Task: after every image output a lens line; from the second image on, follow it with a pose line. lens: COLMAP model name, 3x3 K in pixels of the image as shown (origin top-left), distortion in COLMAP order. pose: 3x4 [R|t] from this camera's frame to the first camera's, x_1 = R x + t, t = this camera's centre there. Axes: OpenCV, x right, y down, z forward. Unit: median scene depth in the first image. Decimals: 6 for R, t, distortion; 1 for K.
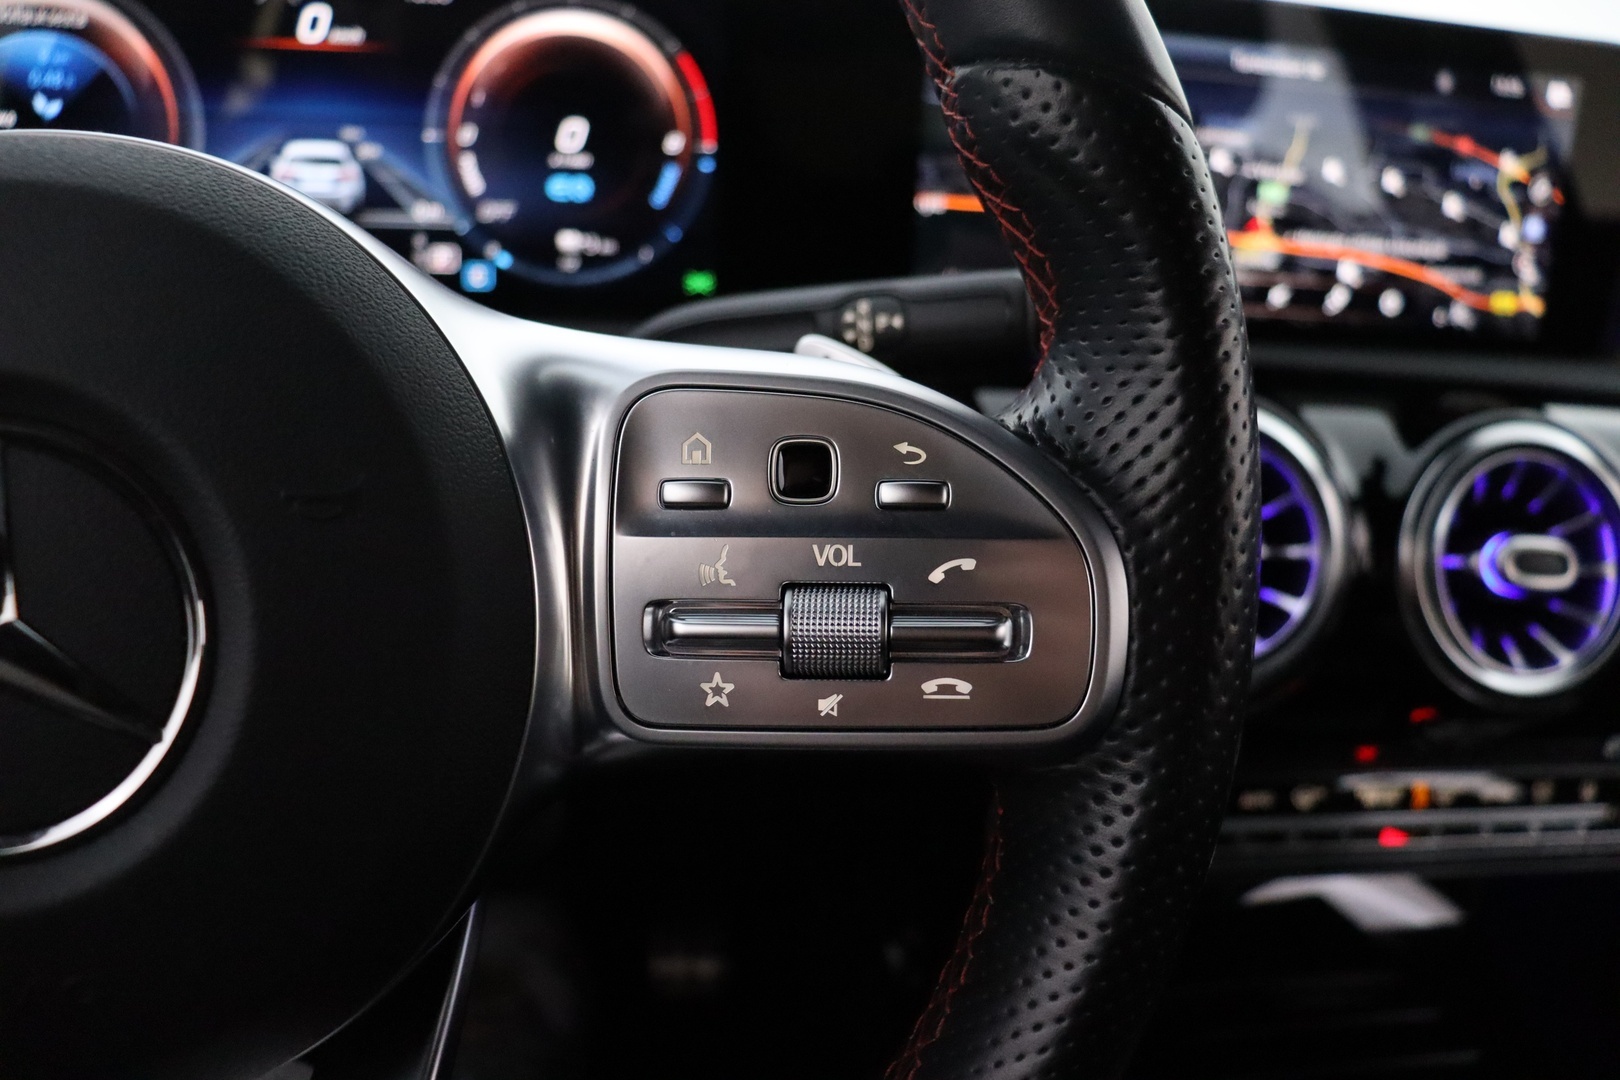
lens RADIAL K [[1316.1, 0, 810.0], [0, 1316.1, 540.0], [0, 0, 1]] dist [-0.187969, 0.151437]
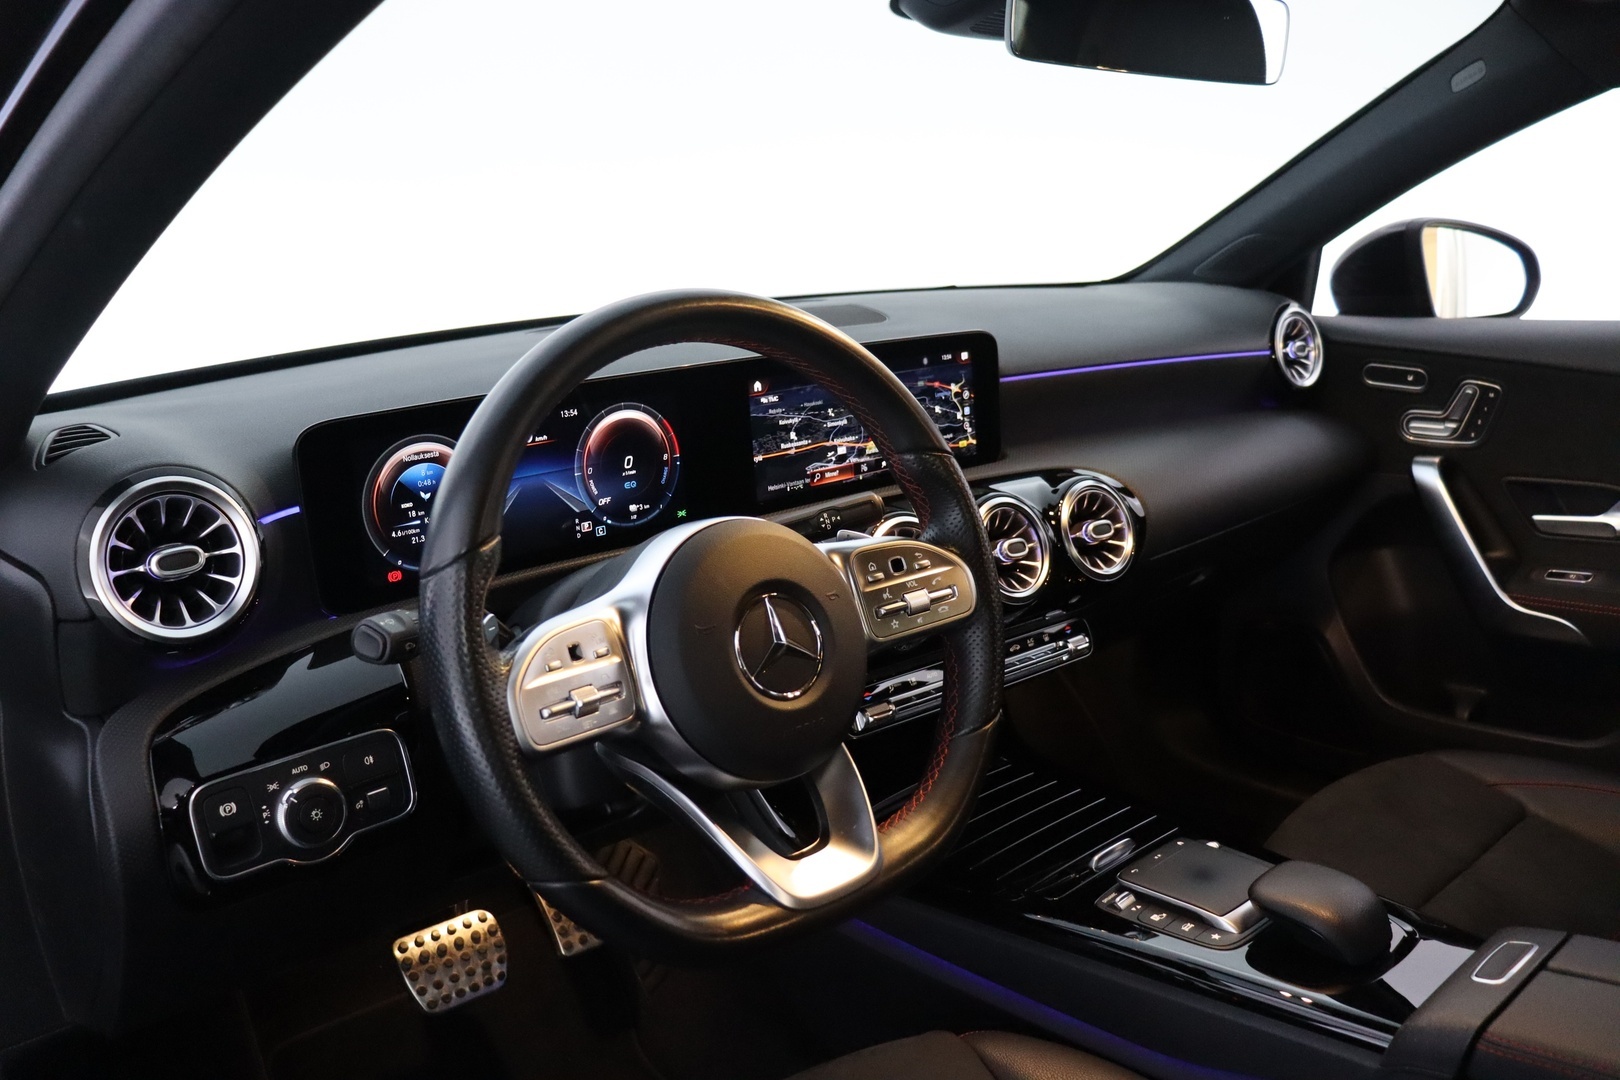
lens RADIAL K [[1316.1, 0, 810.0], [0, 1316.1, 540.0], [0, 0, 1]] dist [-0.187969, 0.151437]
pose [[0.855551, -0.219622, 0.468828, -1.019859], [0.252955, 0.967441, -0.008414, -0.078932], [-0.451715, 0.125791, 0.883250, -1.169995]]
